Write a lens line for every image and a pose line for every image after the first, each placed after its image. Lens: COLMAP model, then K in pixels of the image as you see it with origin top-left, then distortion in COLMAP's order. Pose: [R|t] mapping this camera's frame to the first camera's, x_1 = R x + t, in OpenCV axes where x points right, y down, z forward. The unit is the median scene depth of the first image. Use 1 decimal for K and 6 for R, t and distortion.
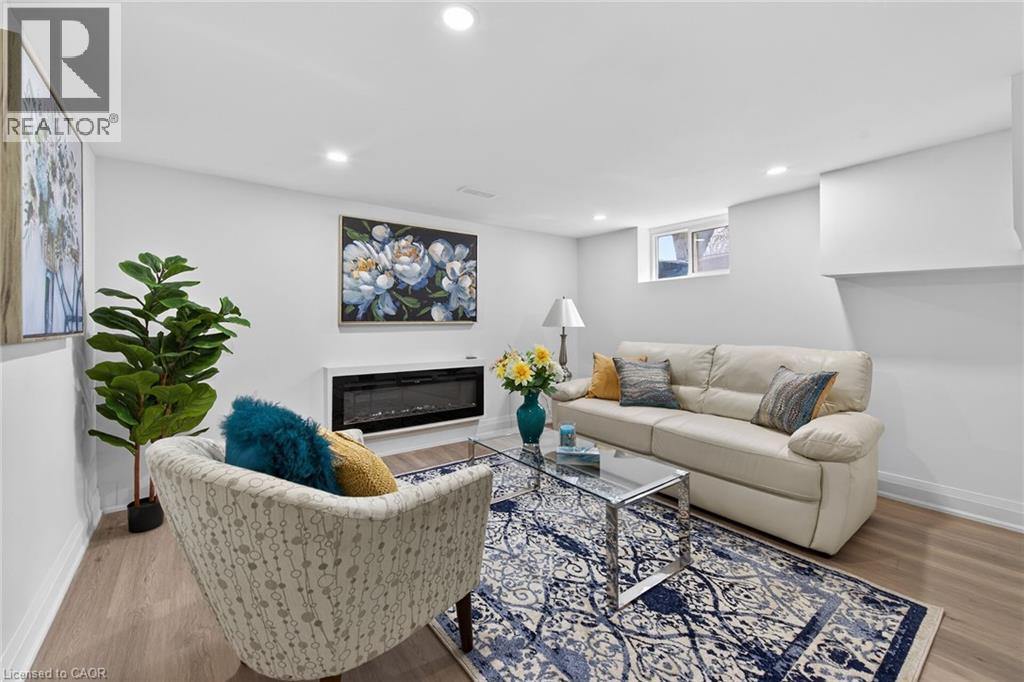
lens RADIAL K [[417.5, 0, 520.4], [0, 417.5, 326.1], [0, 0, 1]] dist [0.001916, -0.000281]
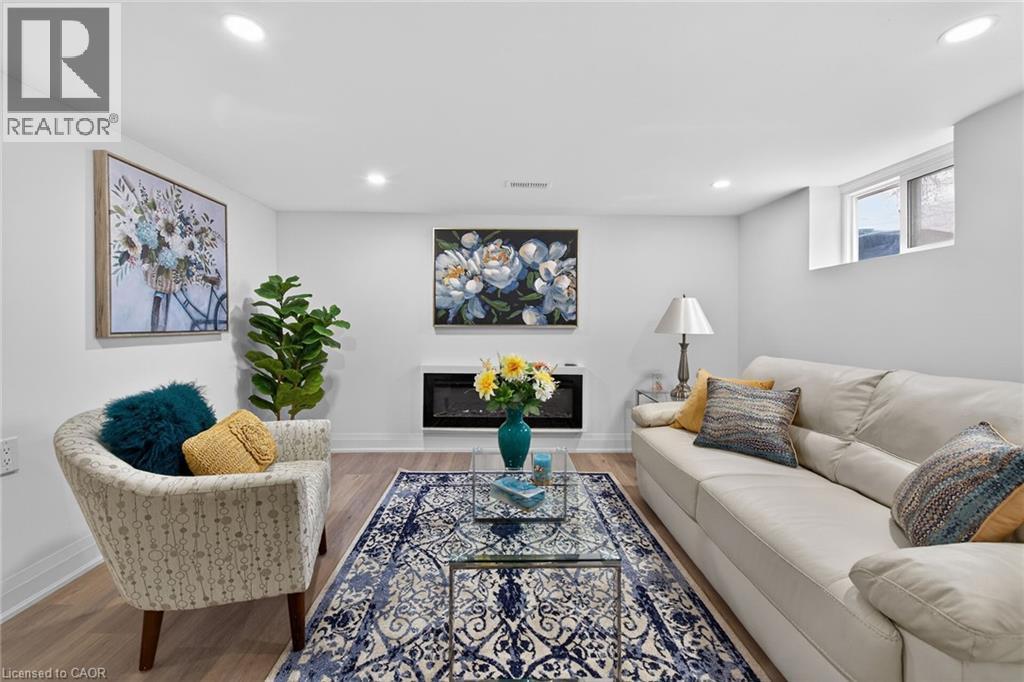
lens RADIAL K [[417.3, 0, 509.4], [0, 417.3, 338.1], [0, 0, 1]] dist [-0.001196, -0.000512]
pose [[0.801749, 0.027594, -0.597024, 0.379744], [-0.013442, 0.999513, 0.028146, -0.008639], [0.597510, -0.014540, 0.801729, 0.218715]]
